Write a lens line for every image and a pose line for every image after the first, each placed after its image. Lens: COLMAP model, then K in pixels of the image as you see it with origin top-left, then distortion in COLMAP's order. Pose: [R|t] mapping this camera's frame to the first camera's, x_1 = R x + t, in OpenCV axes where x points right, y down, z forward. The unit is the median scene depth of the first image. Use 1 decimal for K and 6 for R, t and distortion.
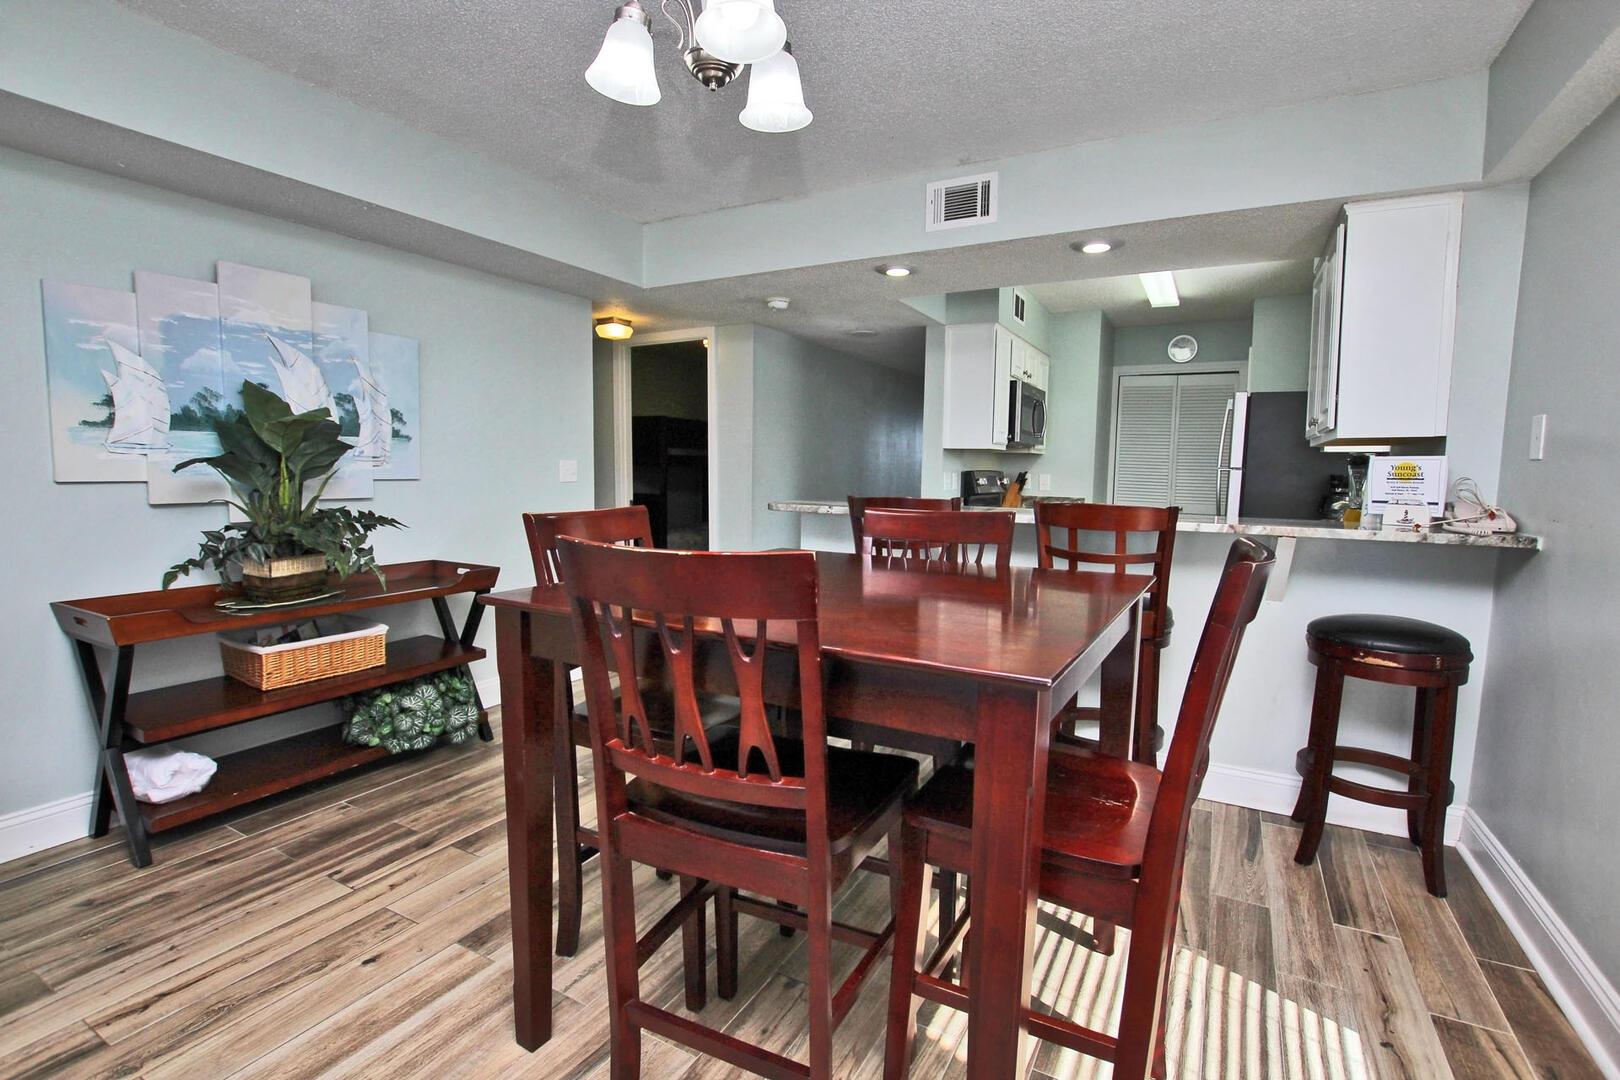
lens RADIAL K [[754.8, 0, 812.2], [0, 754.8, 542.6], [0, 0, 1]] dist [-0.033047, 0.004145]
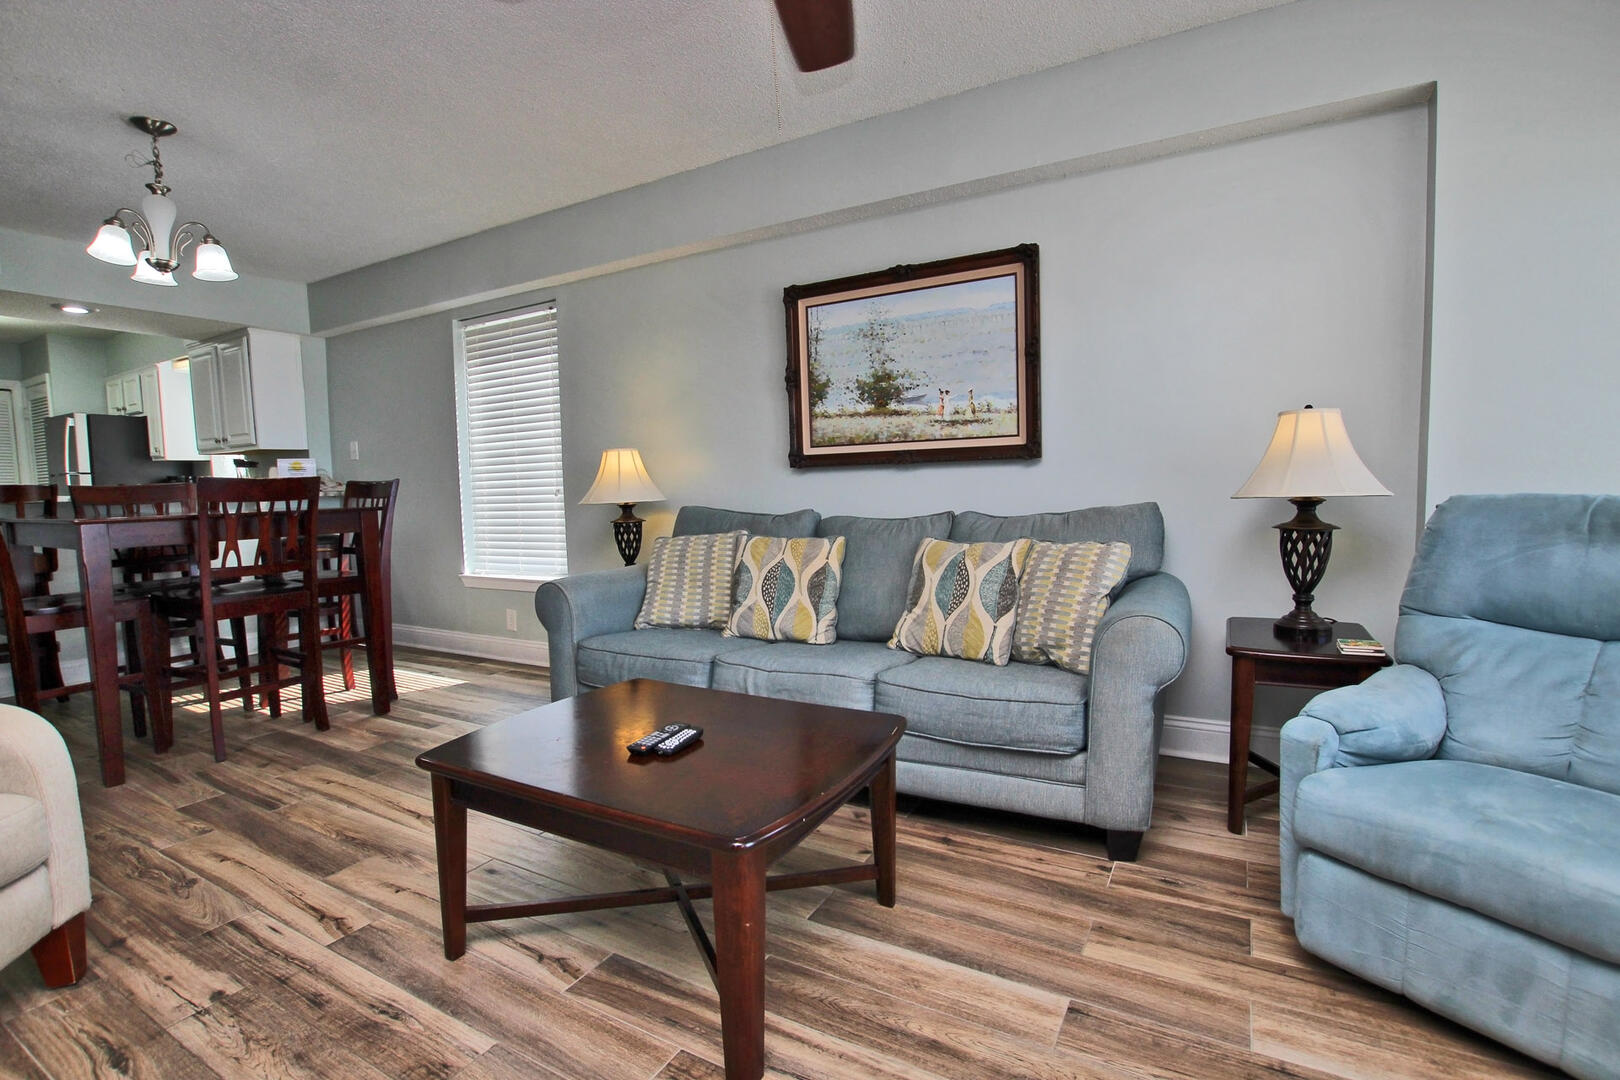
lens RADIAL K [[754.8, 0, 811.7], [0, 754.8, 542.2], [0, 0, 1]] dist [-0.033047, 0.004145]
pose [[0.011588, -0.088562, 0.996003, -1.112110], [0.118040, 0.989227, 0.086586, 0.091724], [-0.992941, 0.116564, 0.021917, -0.391612]]
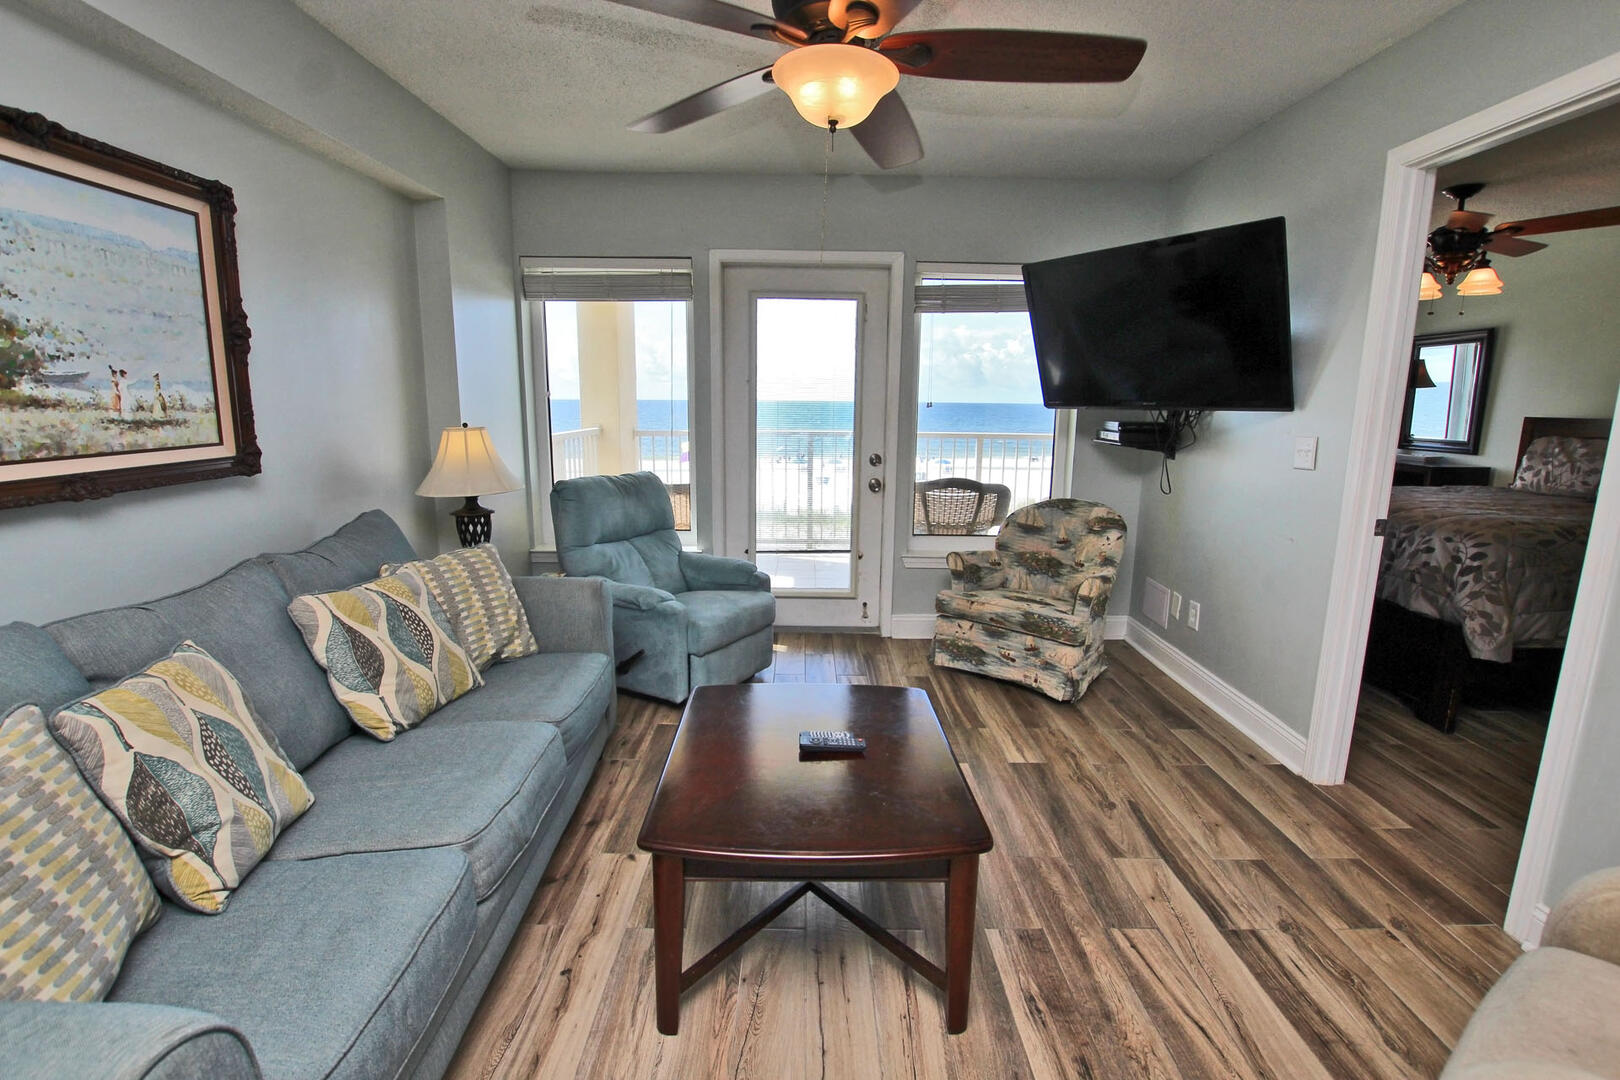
lens RADIAL K [[754.8, 0, 810.0], [0, 754.8, 543.1], [0, 0, 1]] dist [-0.033047, 0.004145]
pose [[-0.873420, 0.069516, -0.481980, -0.201339], [-0.067956, 0.962674, 0.261992, -0.071773], [0.482203, 0.261583, -0.836095, 0.273150]]
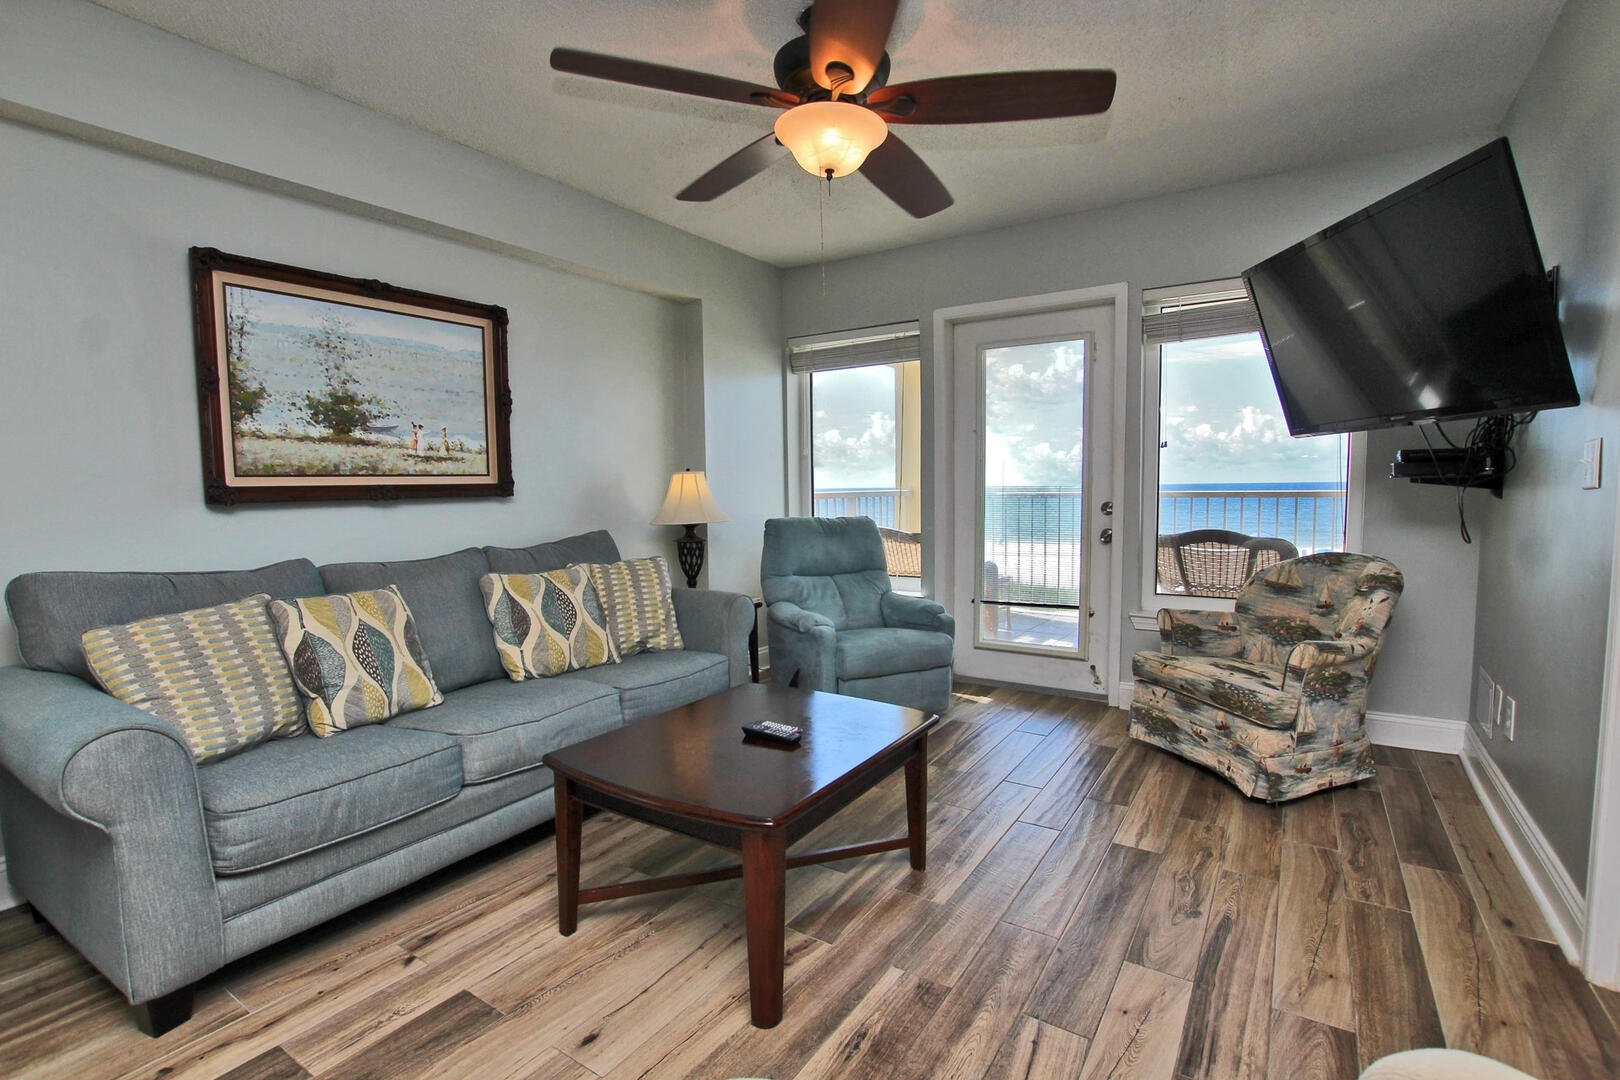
lens RADIAL K [[754.8, 0, 808.4], [0, 754.8, 542.1], [0, 0, 1]] dist [-0.033047, 0.004145]
pose [[-0.996743, -0.005003, 0.080482, -0.628970], [0.008710, 0.985554, 0.169136, -0.019393], [-0.080166, 0.169286, -0.982301, 0.432177]]
